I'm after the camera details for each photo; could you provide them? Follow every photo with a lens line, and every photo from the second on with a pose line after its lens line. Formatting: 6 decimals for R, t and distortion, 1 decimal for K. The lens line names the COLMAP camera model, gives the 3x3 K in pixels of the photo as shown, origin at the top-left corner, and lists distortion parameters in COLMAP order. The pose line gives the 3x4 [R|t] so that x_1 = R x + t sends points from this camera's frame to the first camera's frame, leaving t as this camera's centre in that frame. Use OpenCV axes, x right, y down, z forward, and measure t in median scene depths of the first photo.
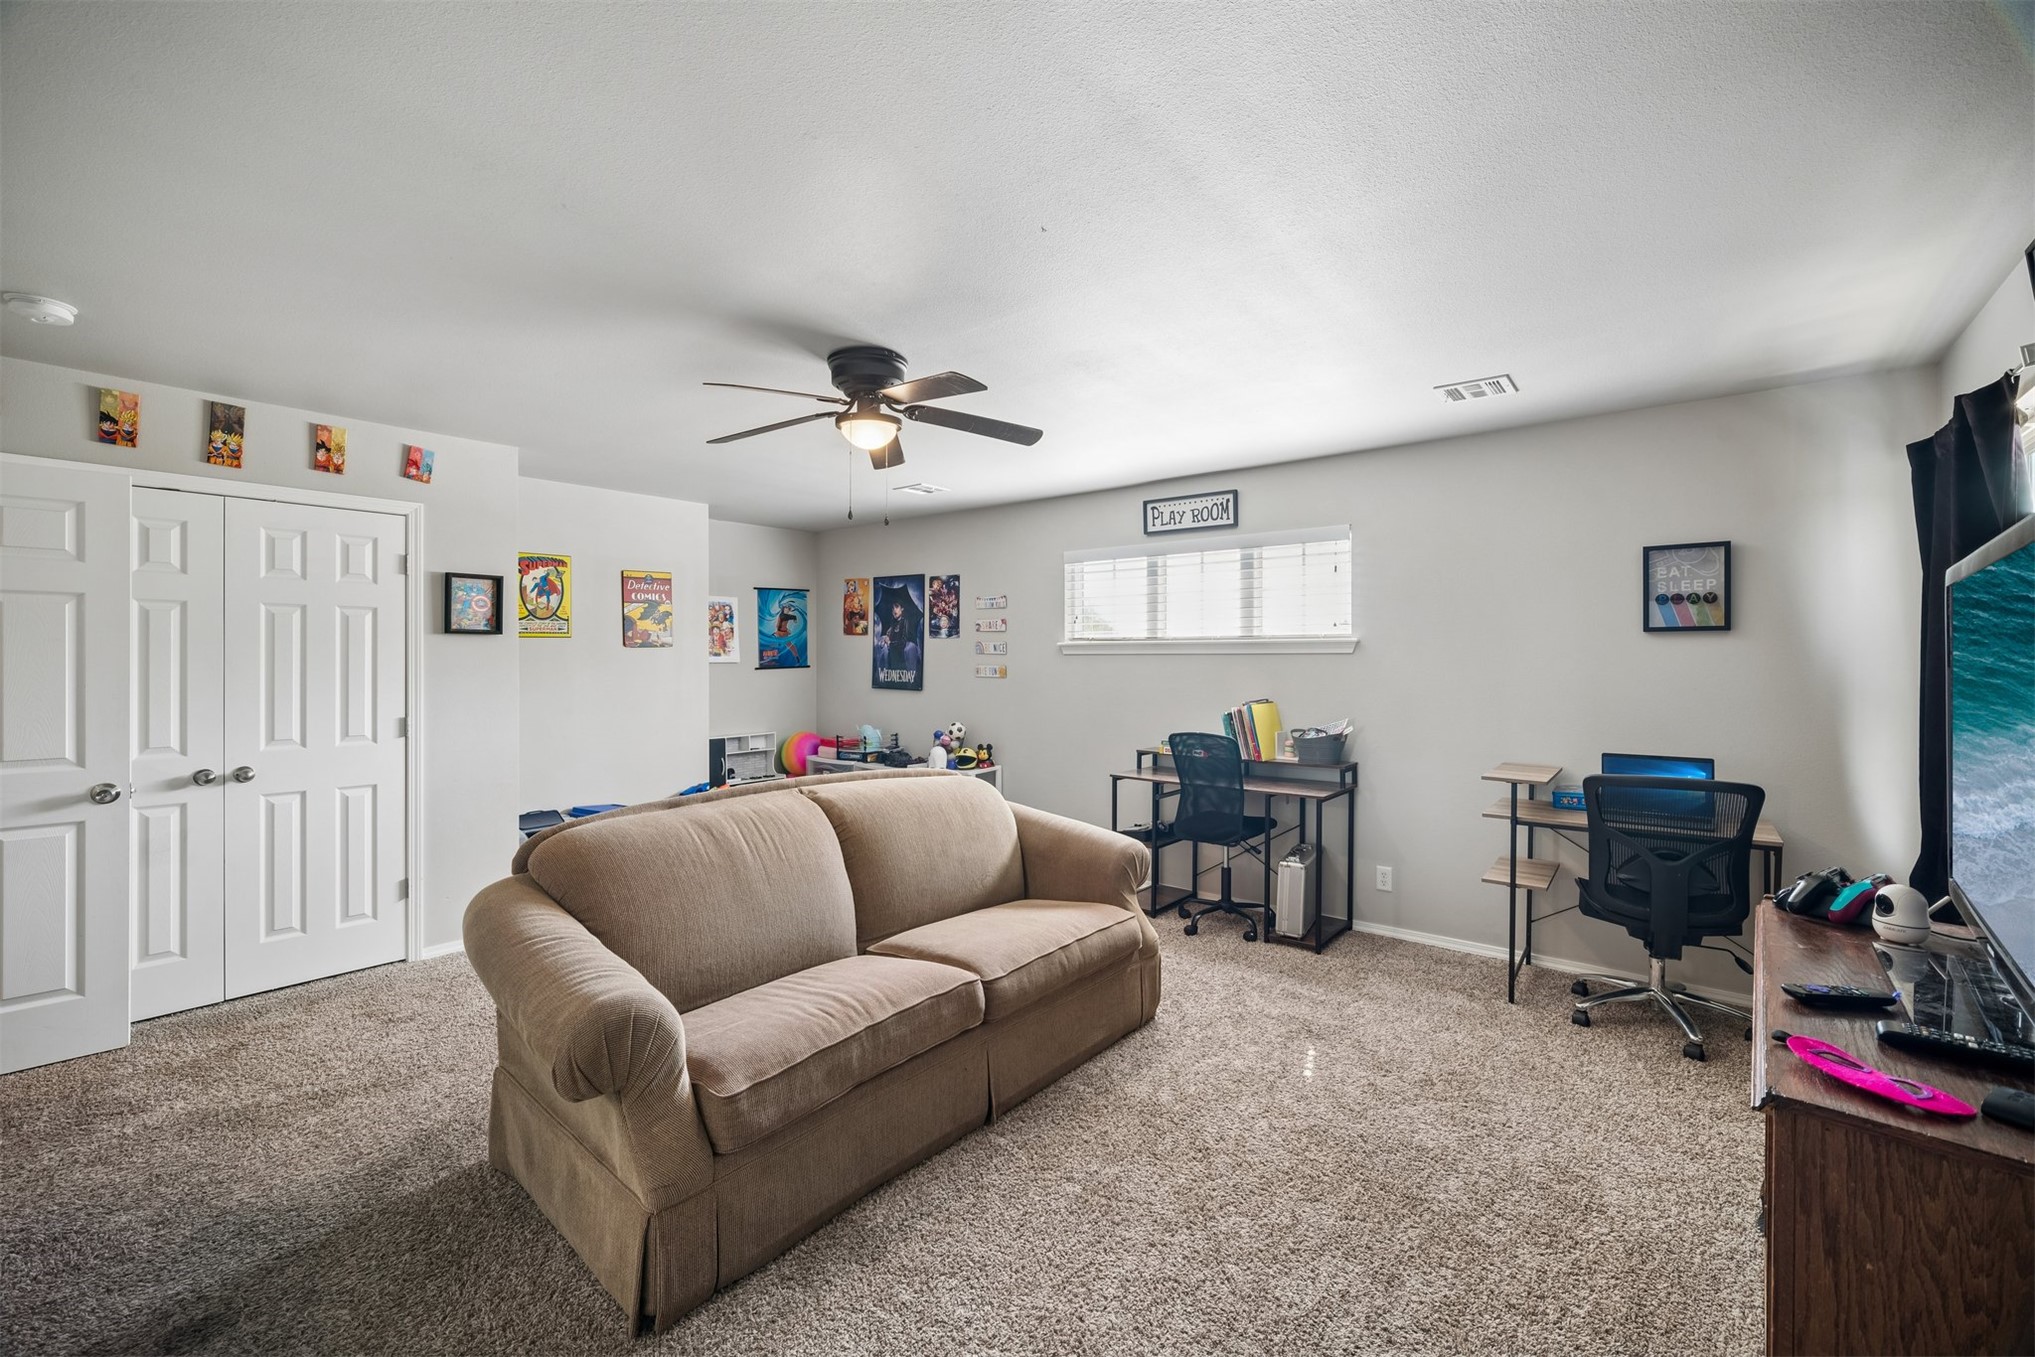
lens RADIAL K [[836.2, 0, 1003.4], [0, 836.2, 670.7], [0, 0, 1]] dist [-0.023197, 0.011218]
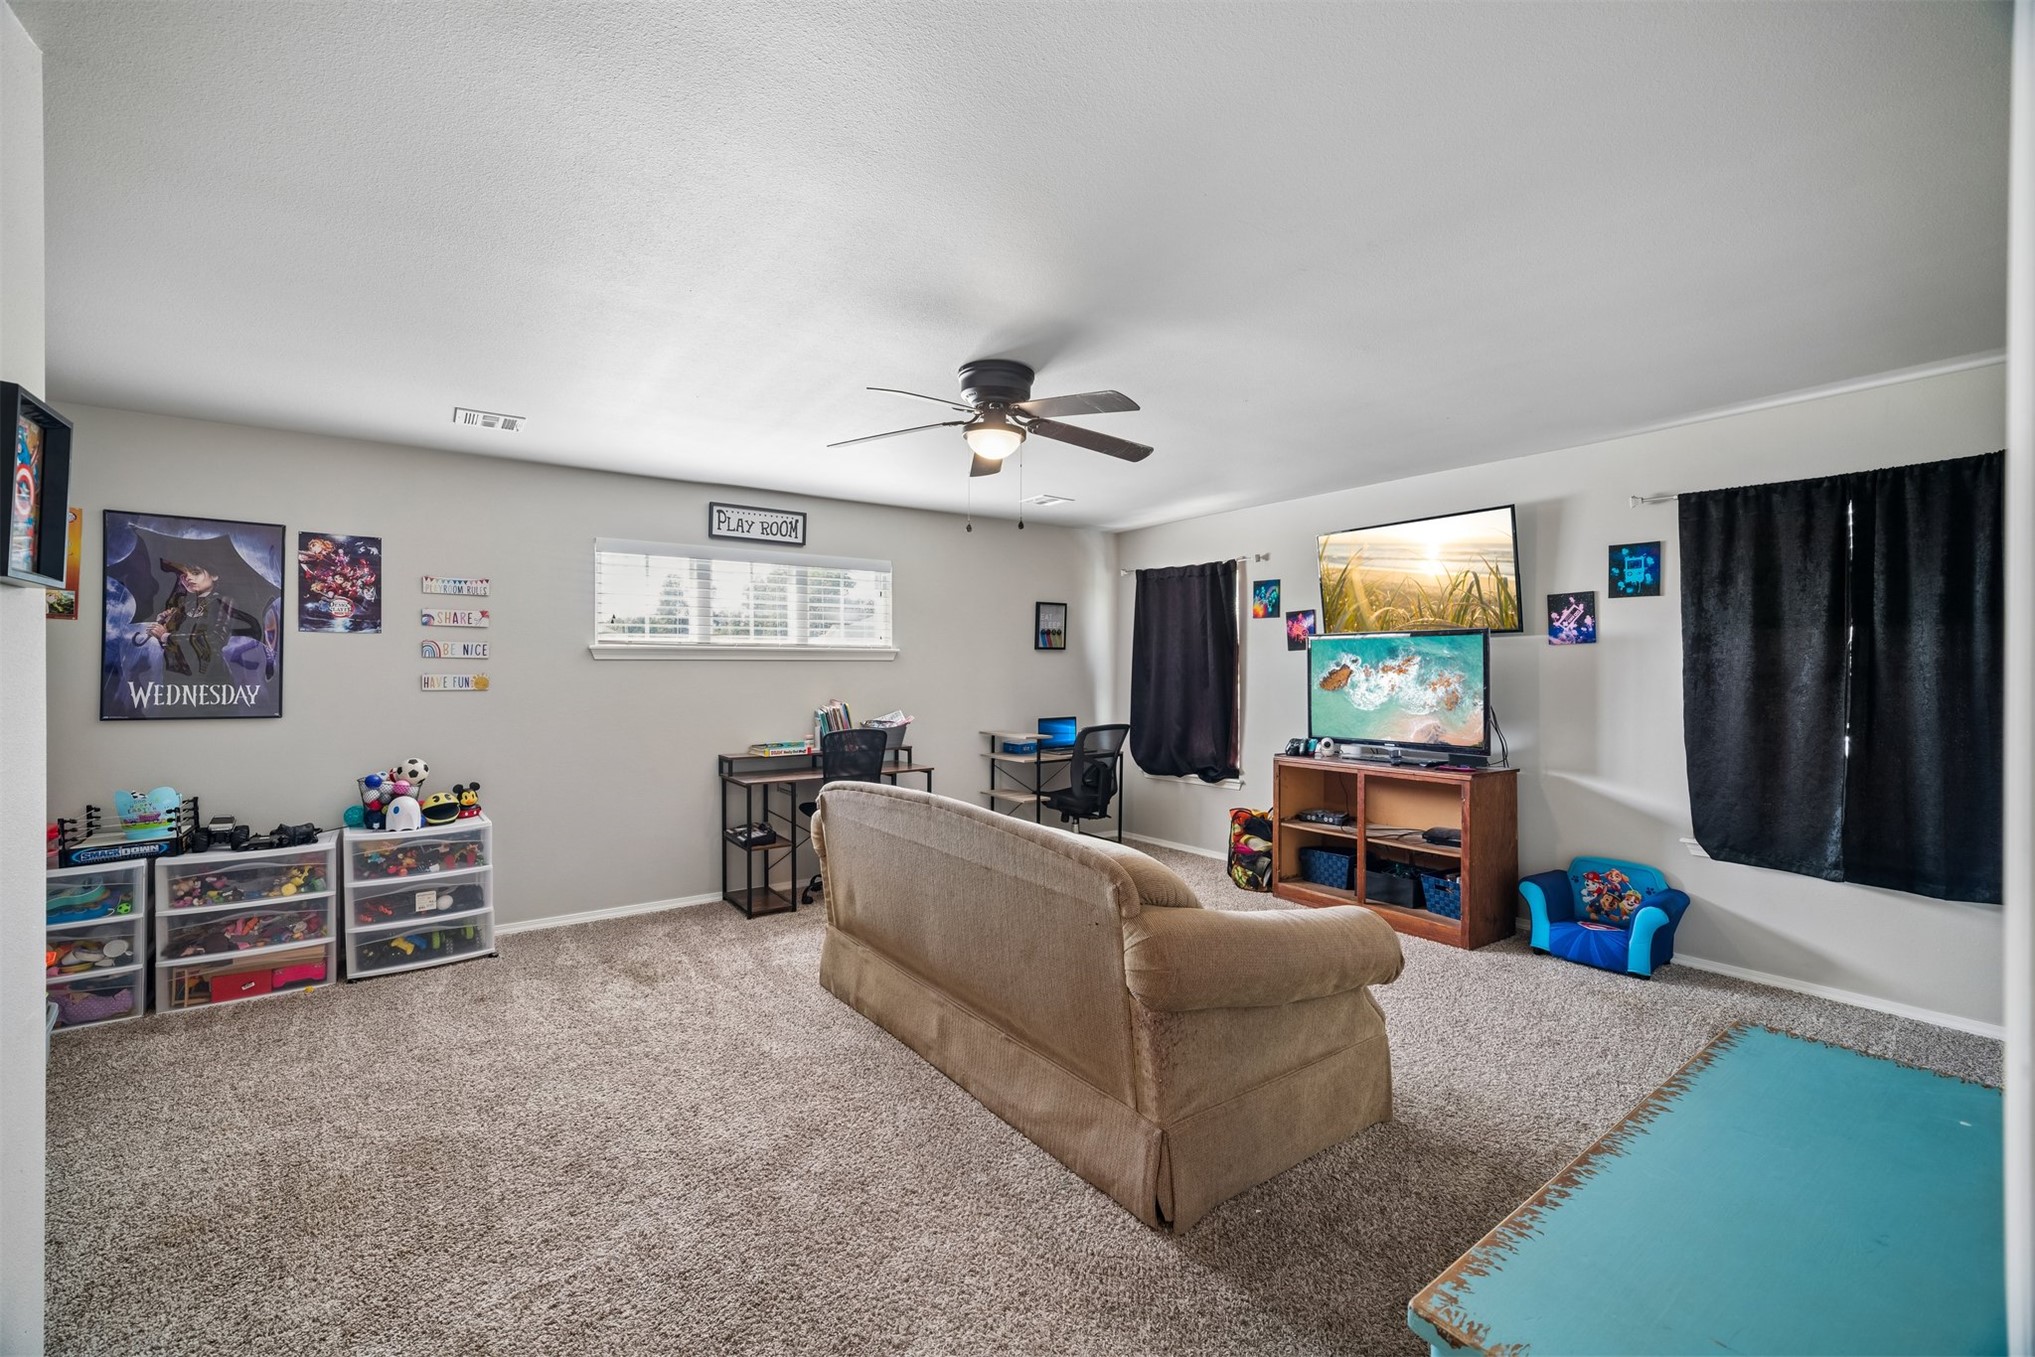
lens RADIAL K [[844.7, 0, 999.4], [0, 844.7, 667.7], [0, 0, 1]] dist [-0.024517, 0.011097]
pose [[0.256493, -0.007601, 0.966516, -0.690537], [0.009256, 0.999943, 0.005408, -0.013140], [-0.966502, 0.007559, 0.256549, 0.427399]]
